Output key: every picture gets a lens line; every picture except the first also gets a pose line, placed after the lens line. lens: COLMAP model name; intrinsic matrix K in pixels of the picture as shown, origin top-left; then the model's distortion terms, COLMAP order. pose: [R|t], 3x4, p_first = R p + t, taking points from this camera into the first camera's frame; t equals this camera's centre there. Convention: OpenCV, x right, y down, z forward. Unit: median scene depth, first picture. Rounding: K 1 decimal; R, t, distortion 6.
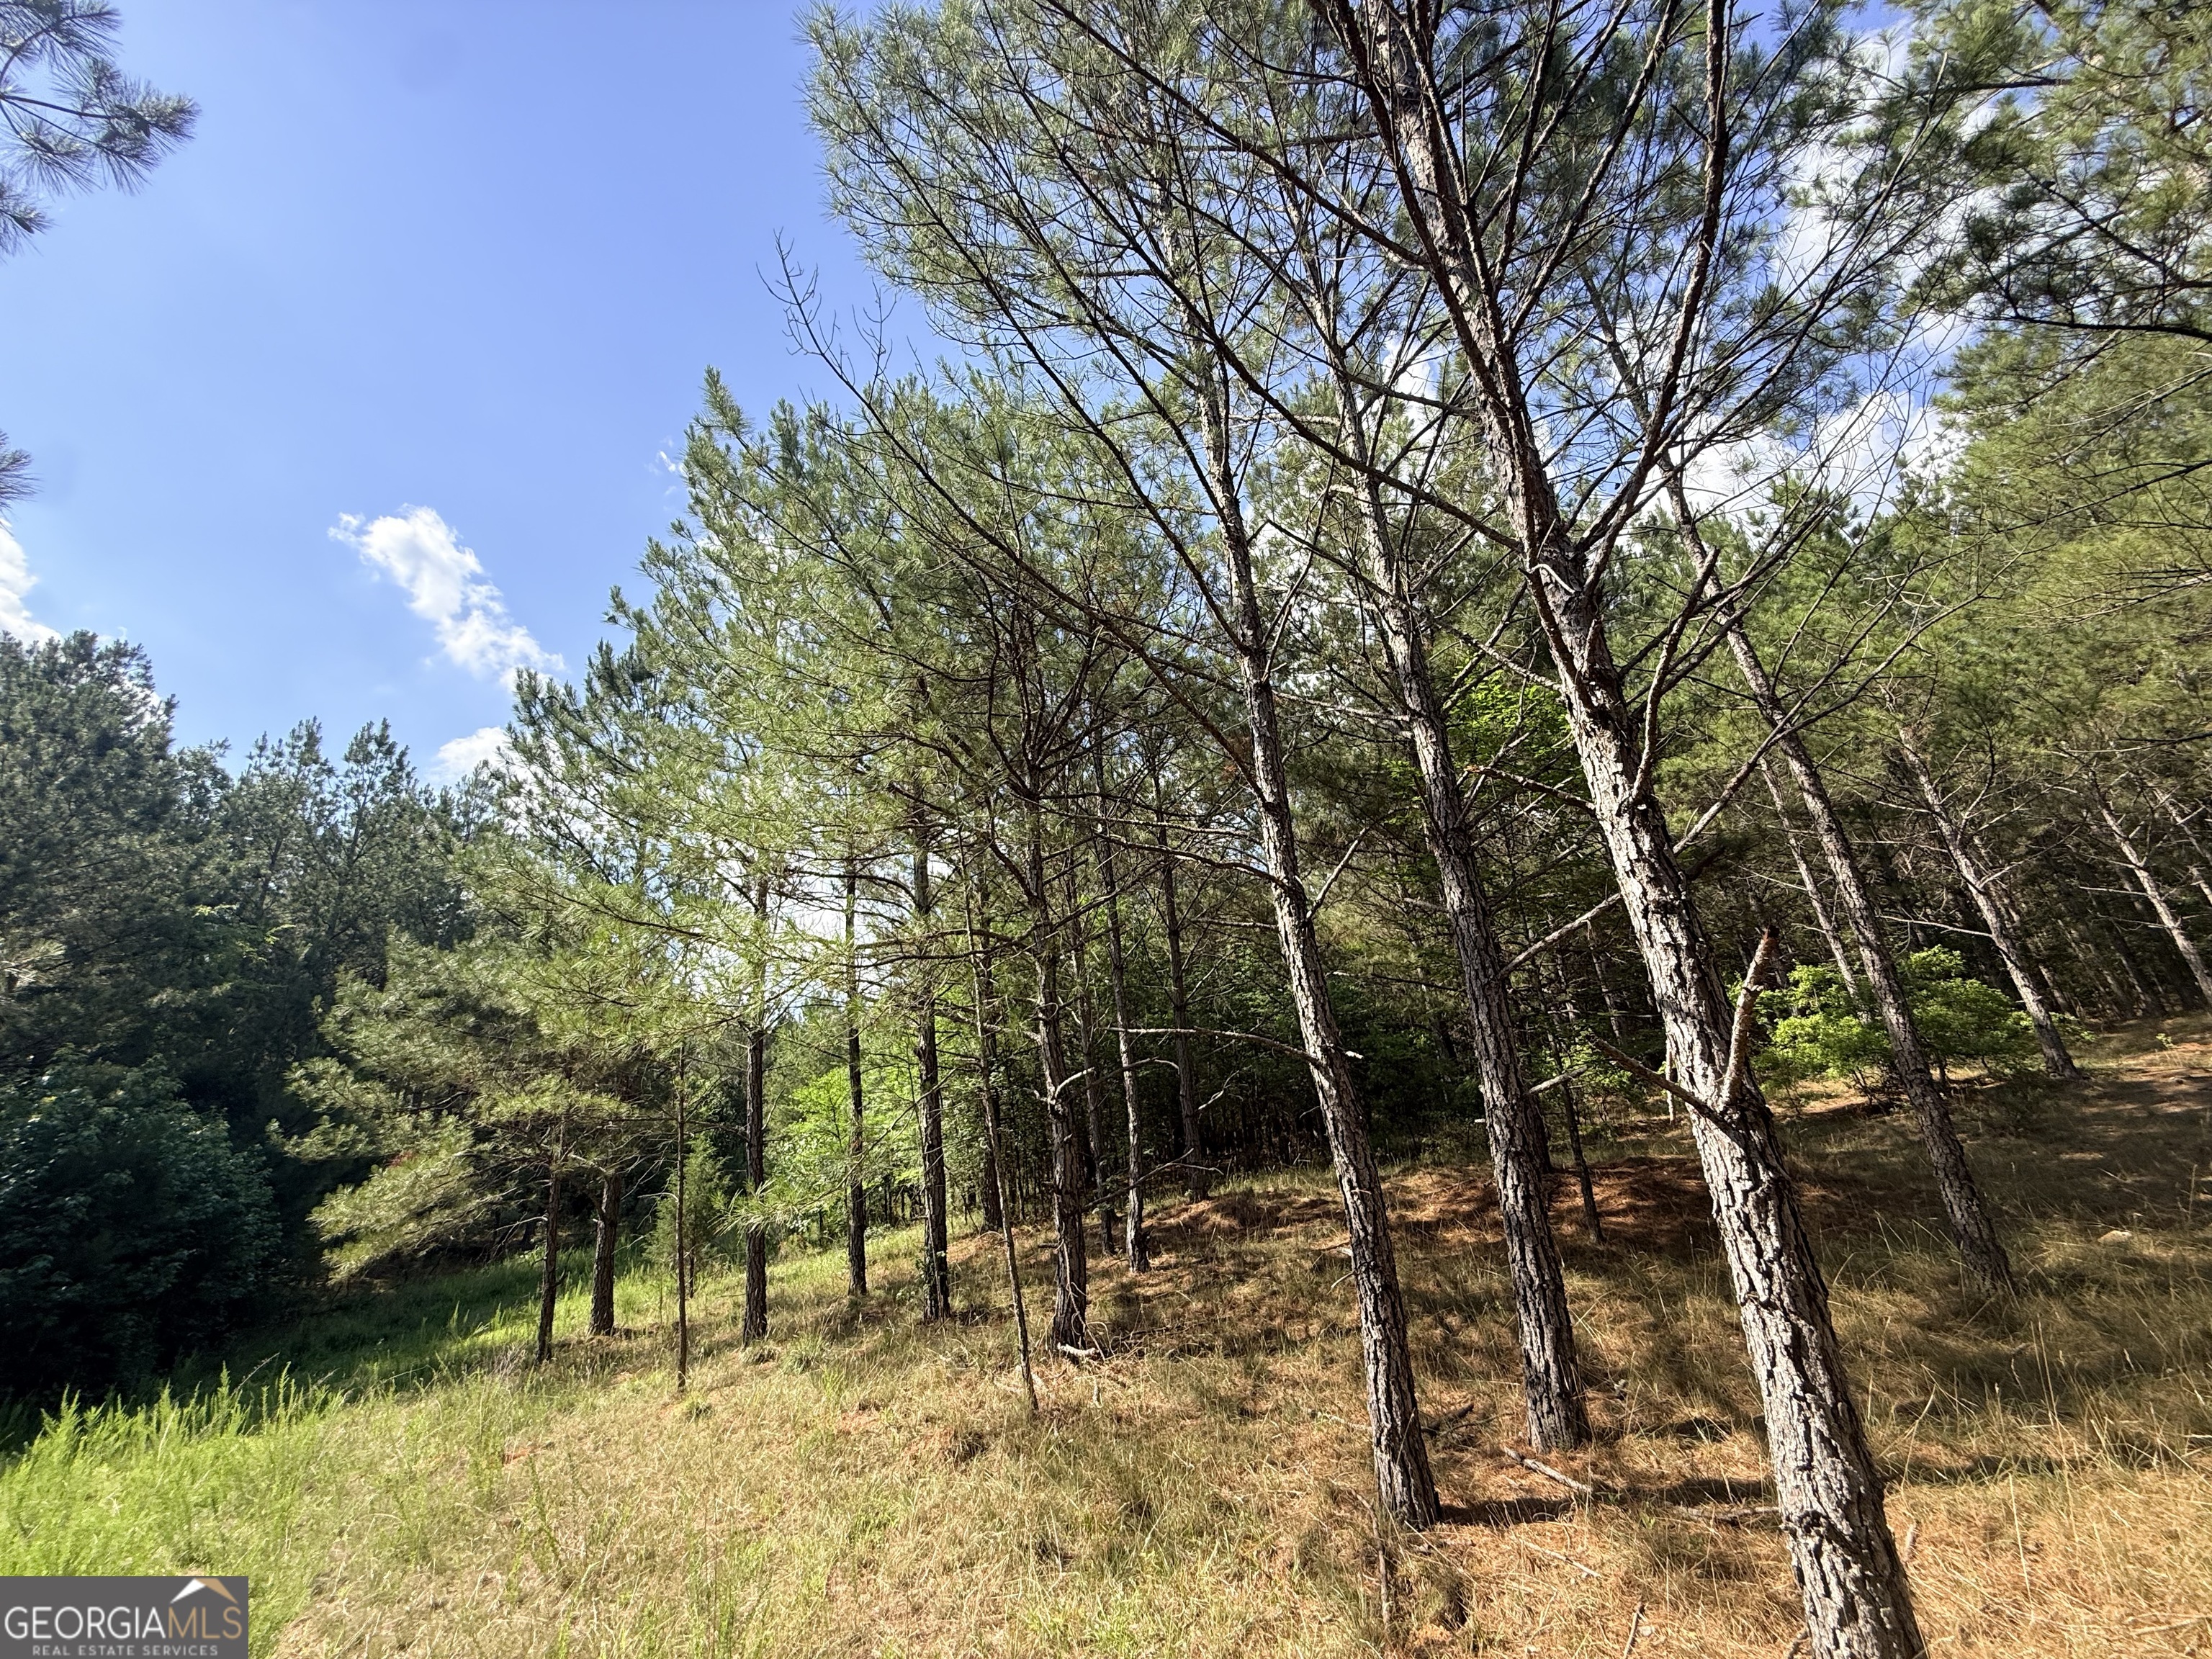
lens RADIAL K [[886.1, 0, 1092.5], [0, 886.1, 829.1], [0, 0, 1]] dist [-0.000291, -0.000102]
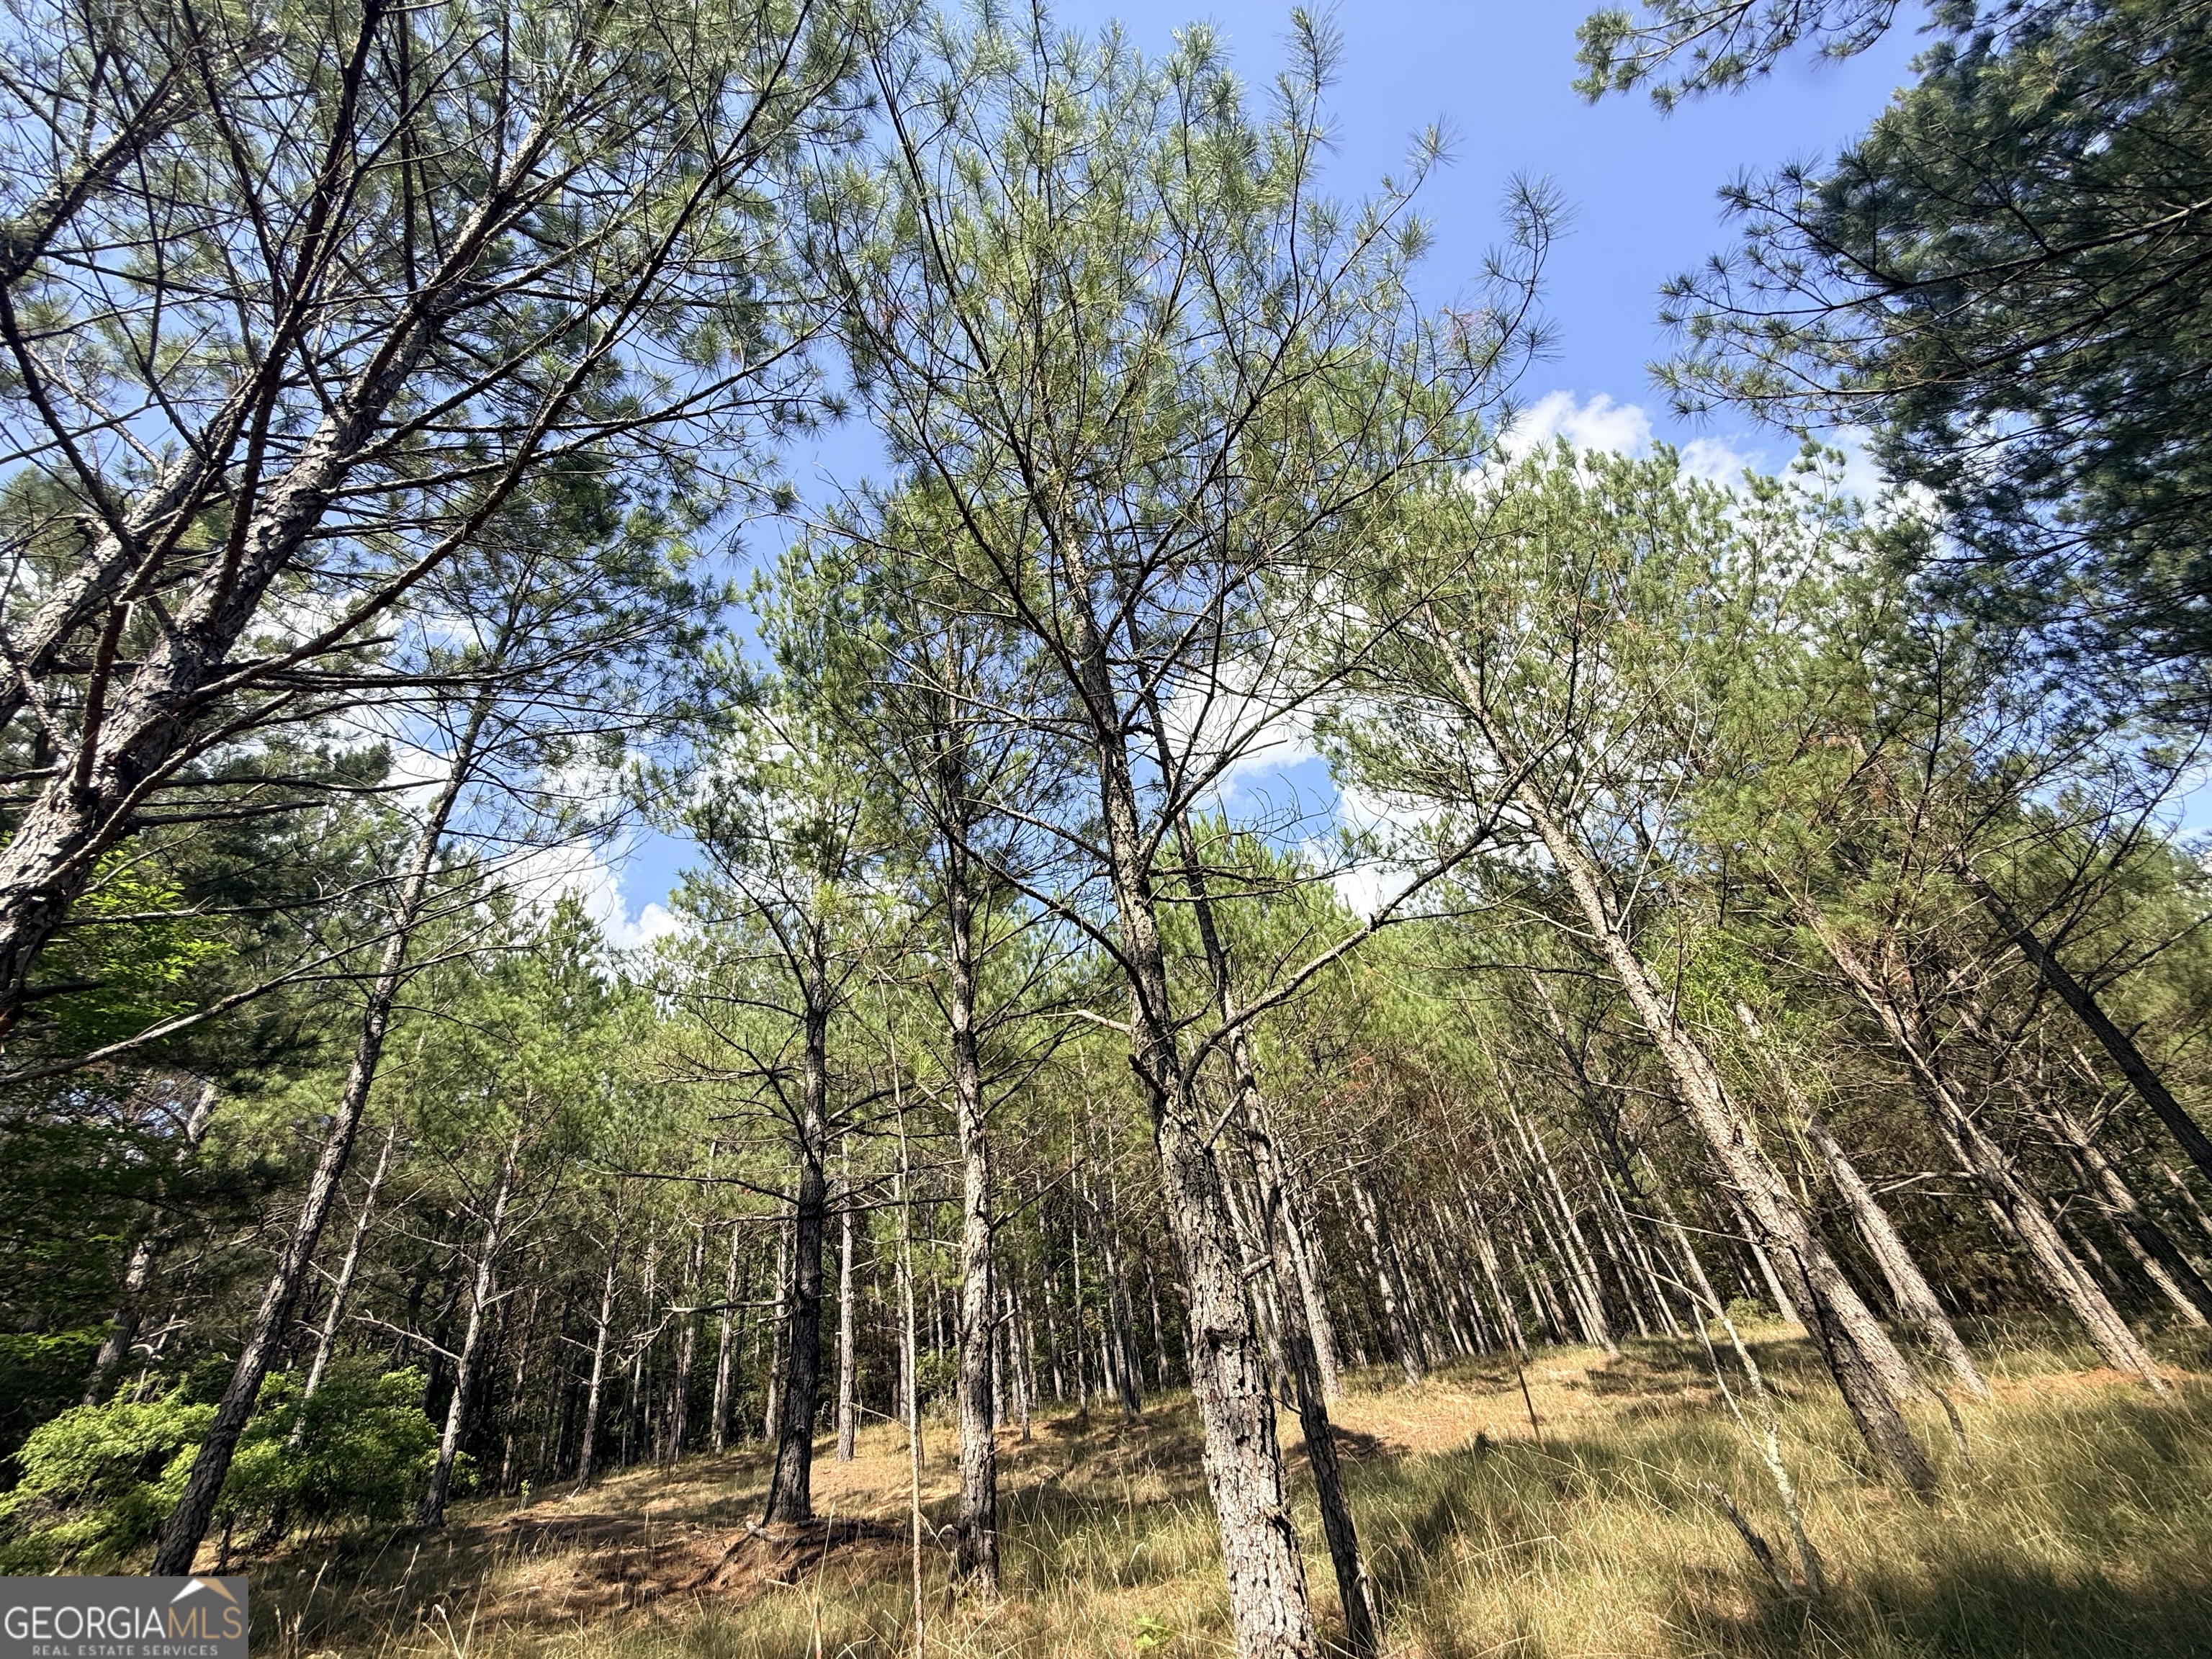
lens RADIAL K [[886.1, 0, 1105.9], [0, 886.1, 828.7], [0, 0, 1]] dist [-0.000291, -0.000102]
pose [[0.264068, 0.607261, 0.749335, 0.209692], [-0.223893, 0.794284, -0.564787, 0.176853], [-0.938158, -0.018629, 0.345706, -0.274101]]
